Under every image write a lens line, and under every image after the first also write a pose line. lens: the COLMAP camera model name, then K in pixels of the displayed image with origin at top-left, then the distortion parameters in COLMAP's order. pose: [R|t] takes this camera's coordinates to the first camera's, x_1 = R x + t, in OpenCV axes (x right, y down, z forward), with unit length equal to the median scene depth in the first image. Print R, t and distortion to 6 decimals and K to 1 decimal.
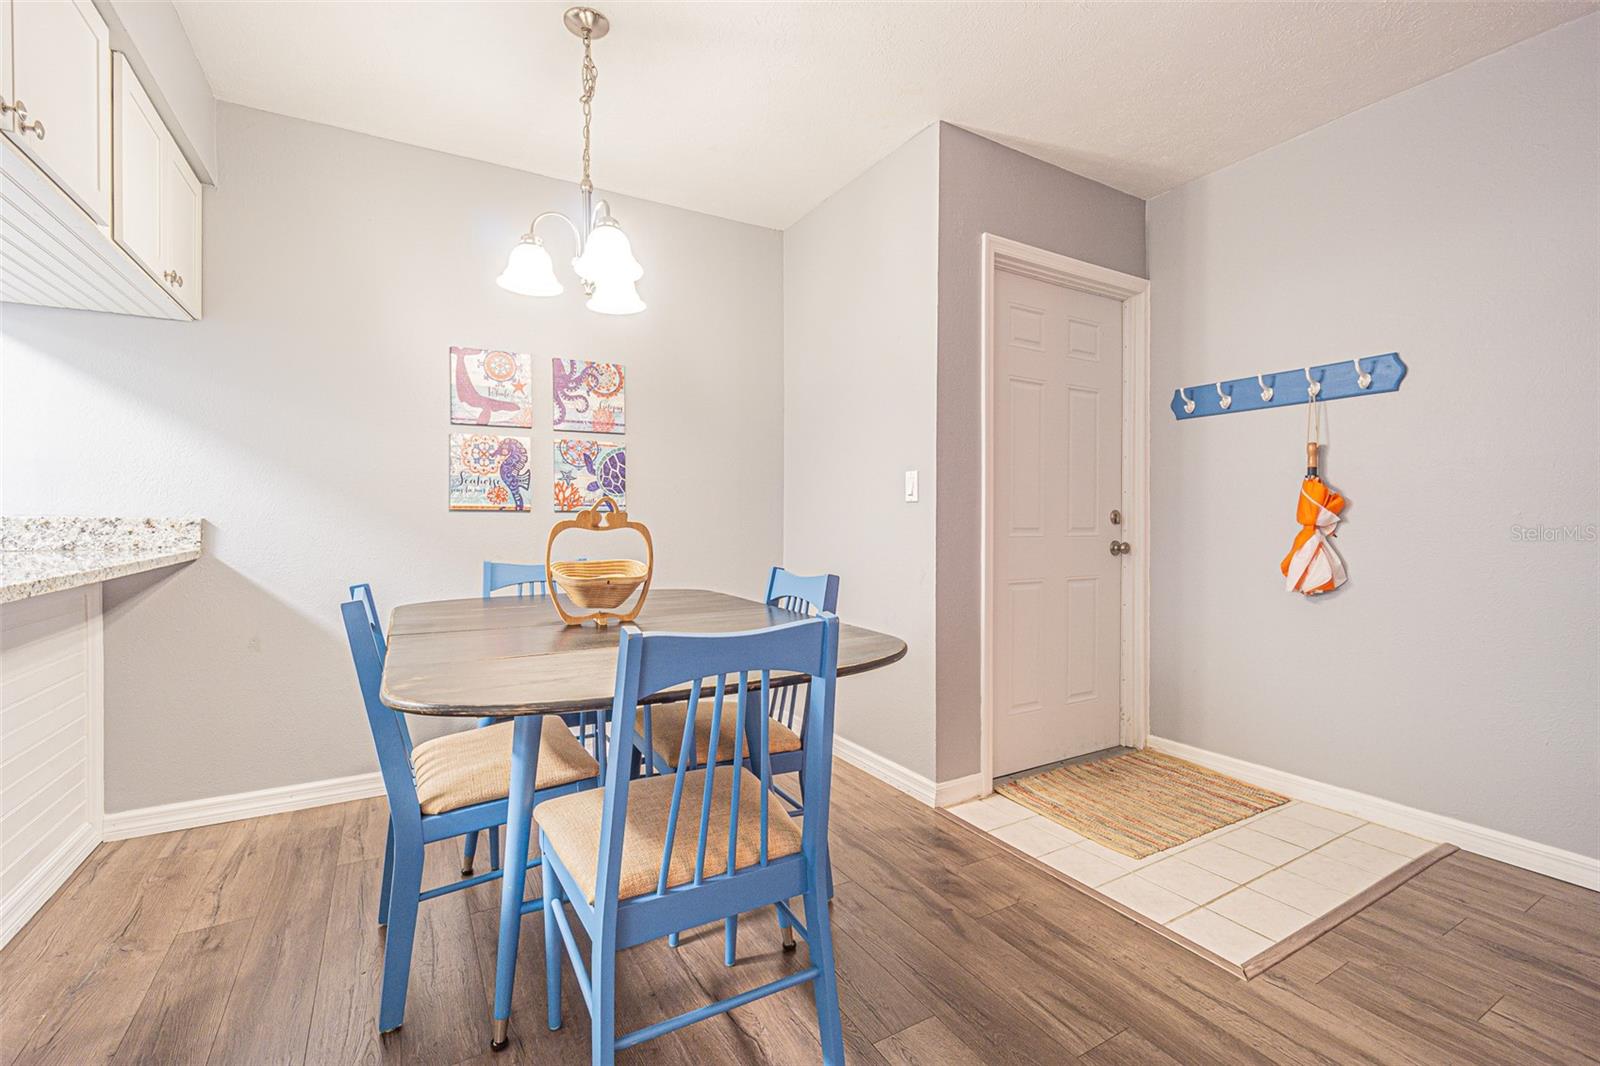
lens RADIAL K [[681.9, 0, 793.1], [0, 681.9, 530.3], [0, 0, 1]] dist [-0.013297, 0.004523]
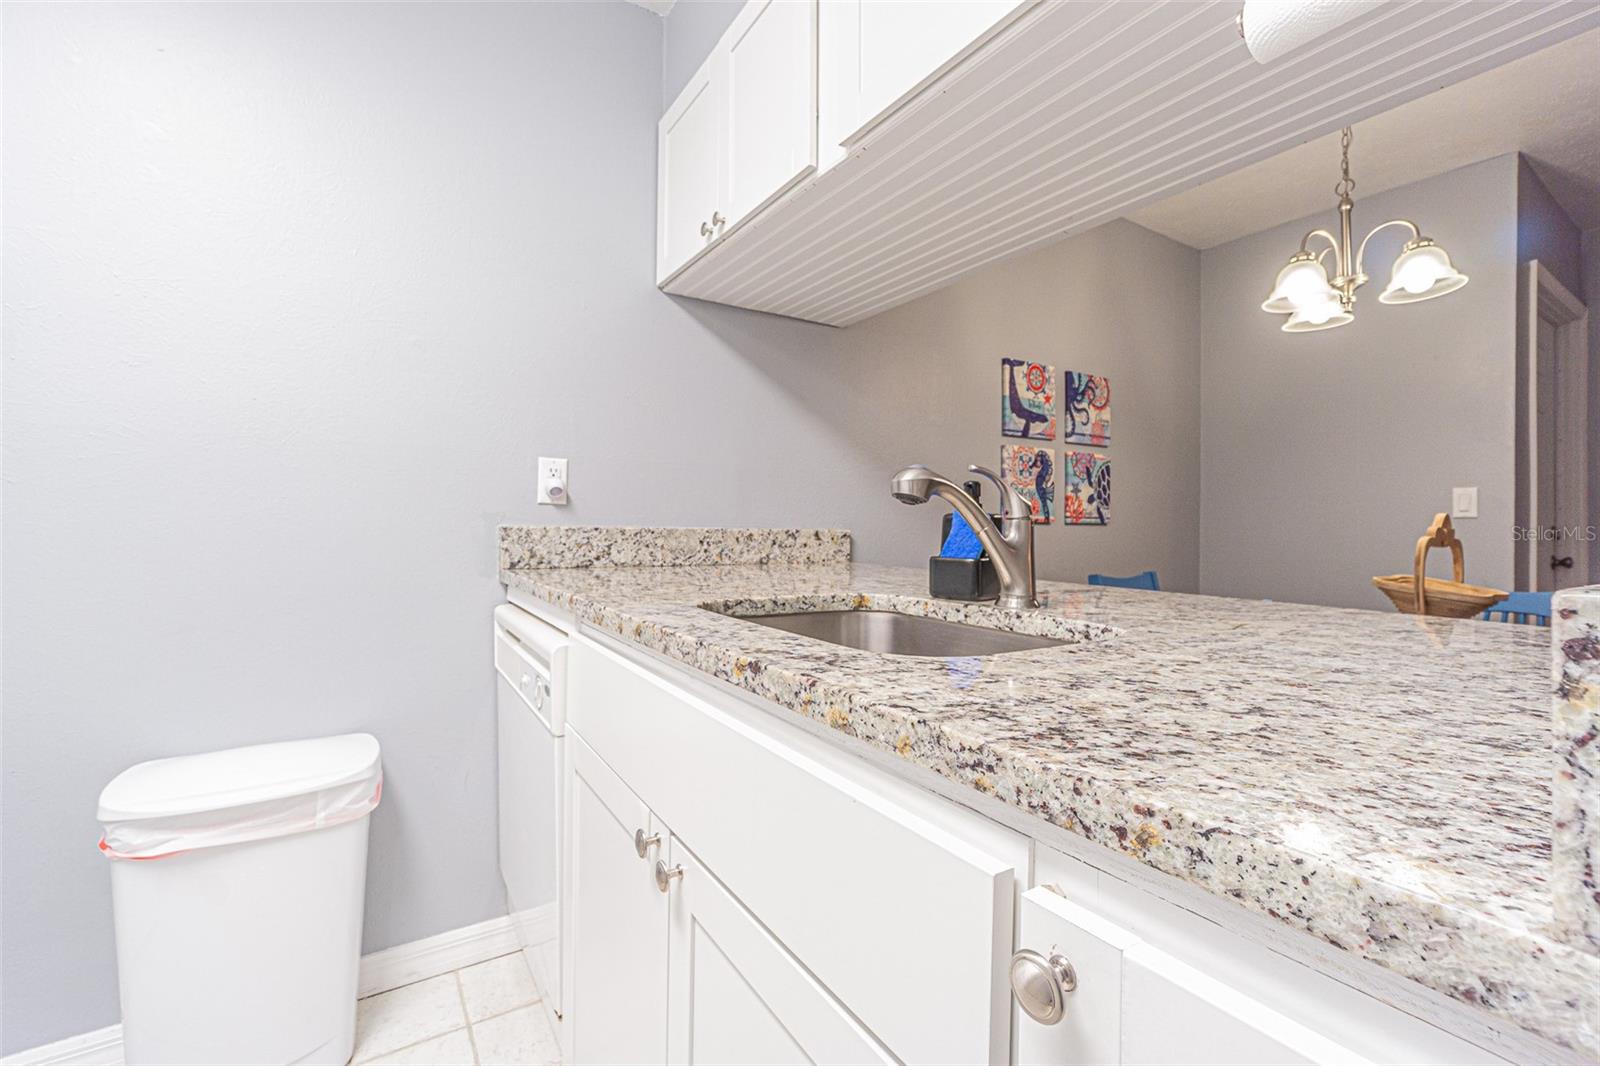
lens RADIAL K [[681.9, 0, 801.5], [0, 681.9, 531.8], [0, 0, 1]] dist [-0.013297, 0.004523]
pose [[0.998555, 0.004822, 0.053517, -0.812389], [-0.004314, 0.999945, -0.009610, -0.004913], [-0.053560, 0.009365, 0.998521, 0.025081]]
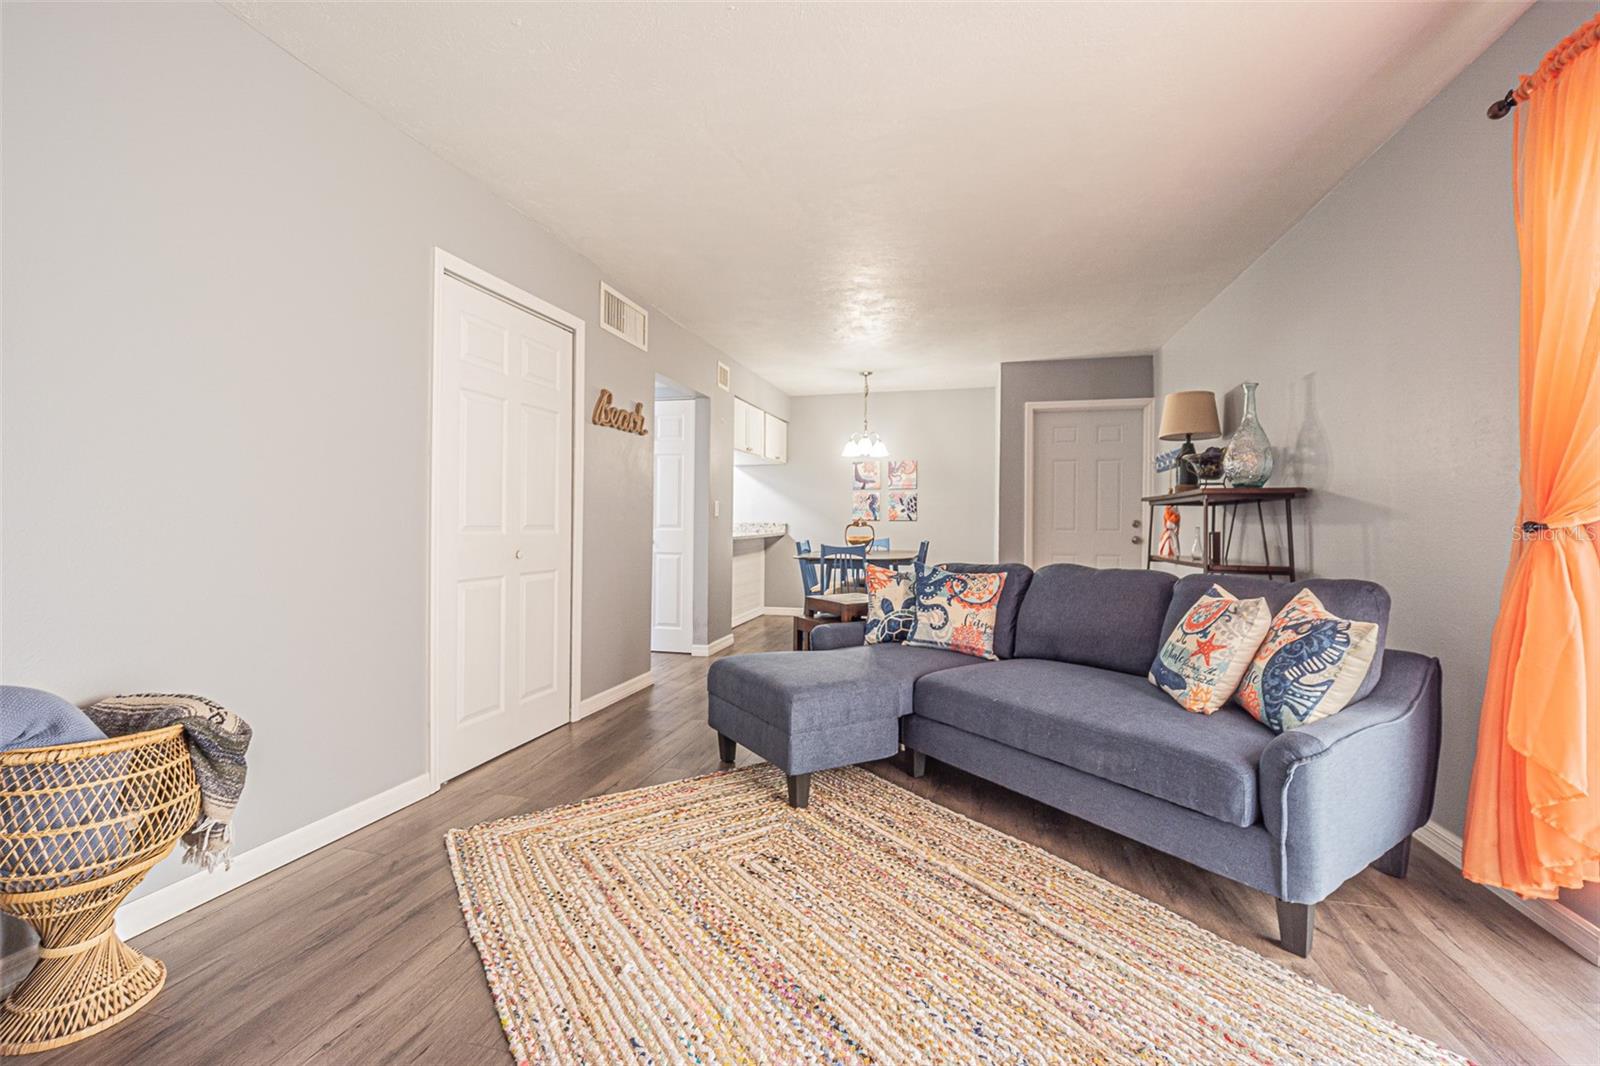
lens RADIAL K [[681.9, 0, 793.5], [0, 681.9, 528.6], [0, 0, 1]] dist [-0.013297, 0.004523]
pose [[0.718062, 0.007842, -0.695934, 1.220580], [-0.016234, 0.999853, -0.005484, 0.022574], [0.695789, 0.015236, 0.718084, -1.133097]]
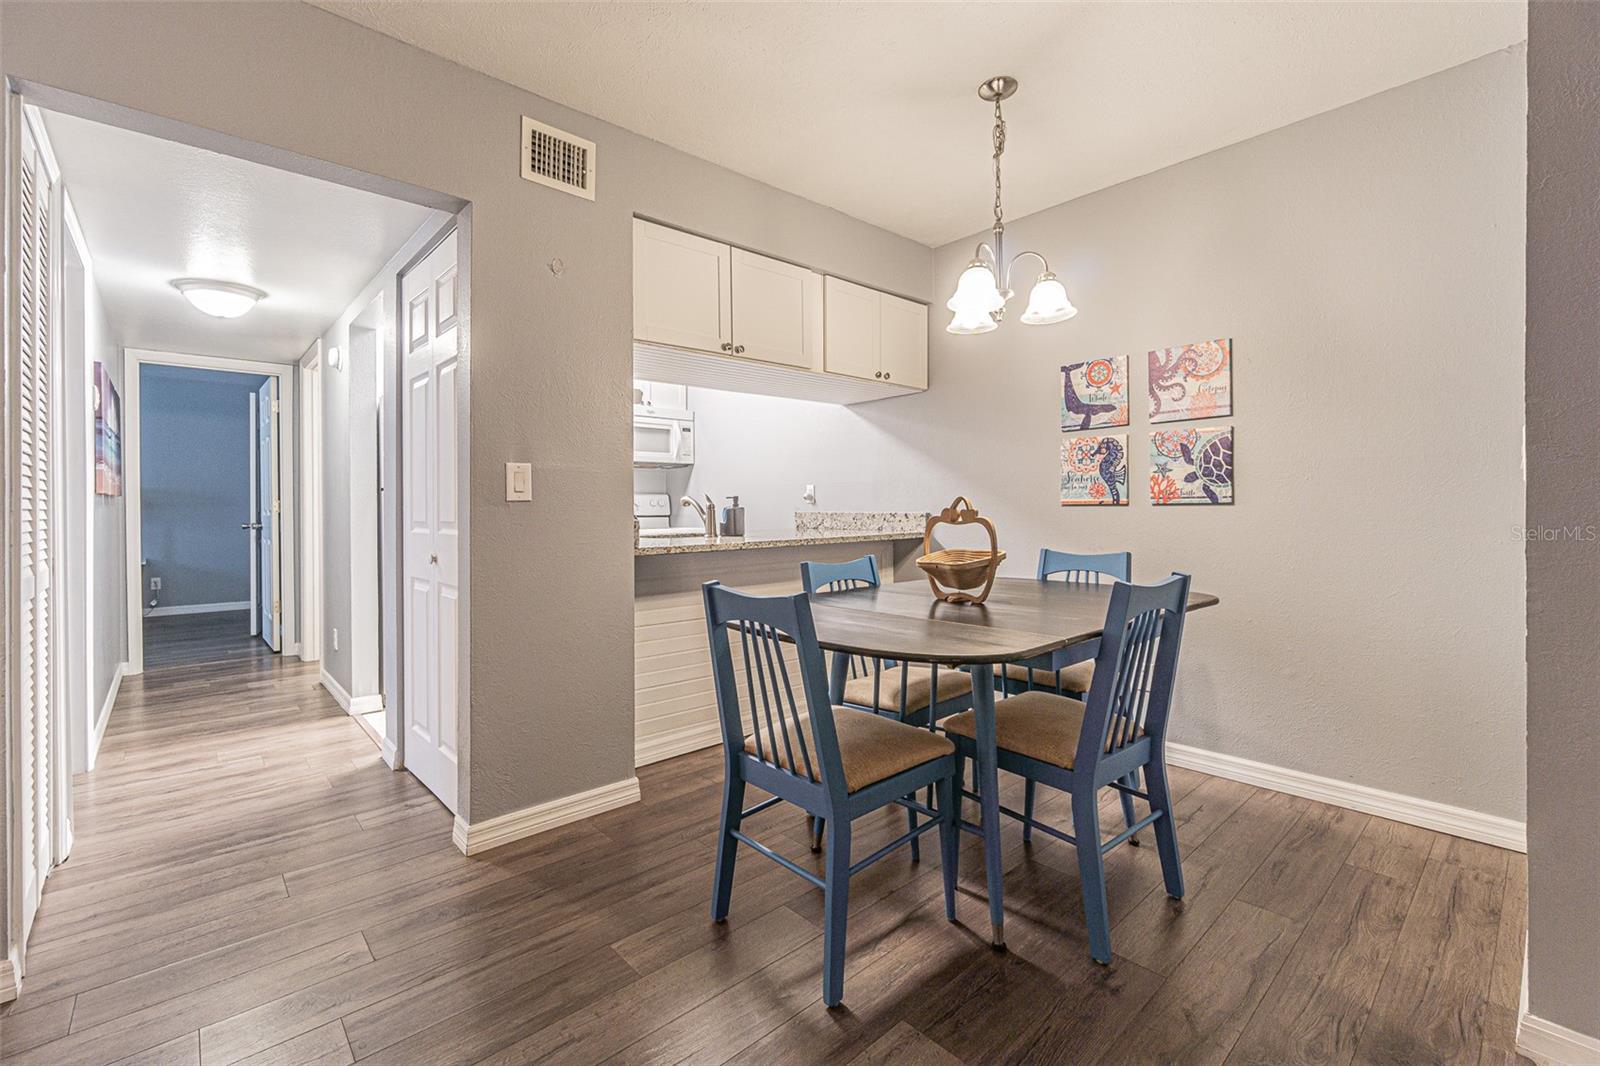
lens RADIAL K [[681.9, 0, 805.7], [0, 681.9, 508.6], [0, 0, 1]] dist [-0.013297, 0.004523]
pose [[0.230950, -0.005927, -0.972948, 0.516821], [-0.009782, 0.999917, -0.008413, -0.008934], [0.972917, 0.011460, 0.230872, 0.284098]]
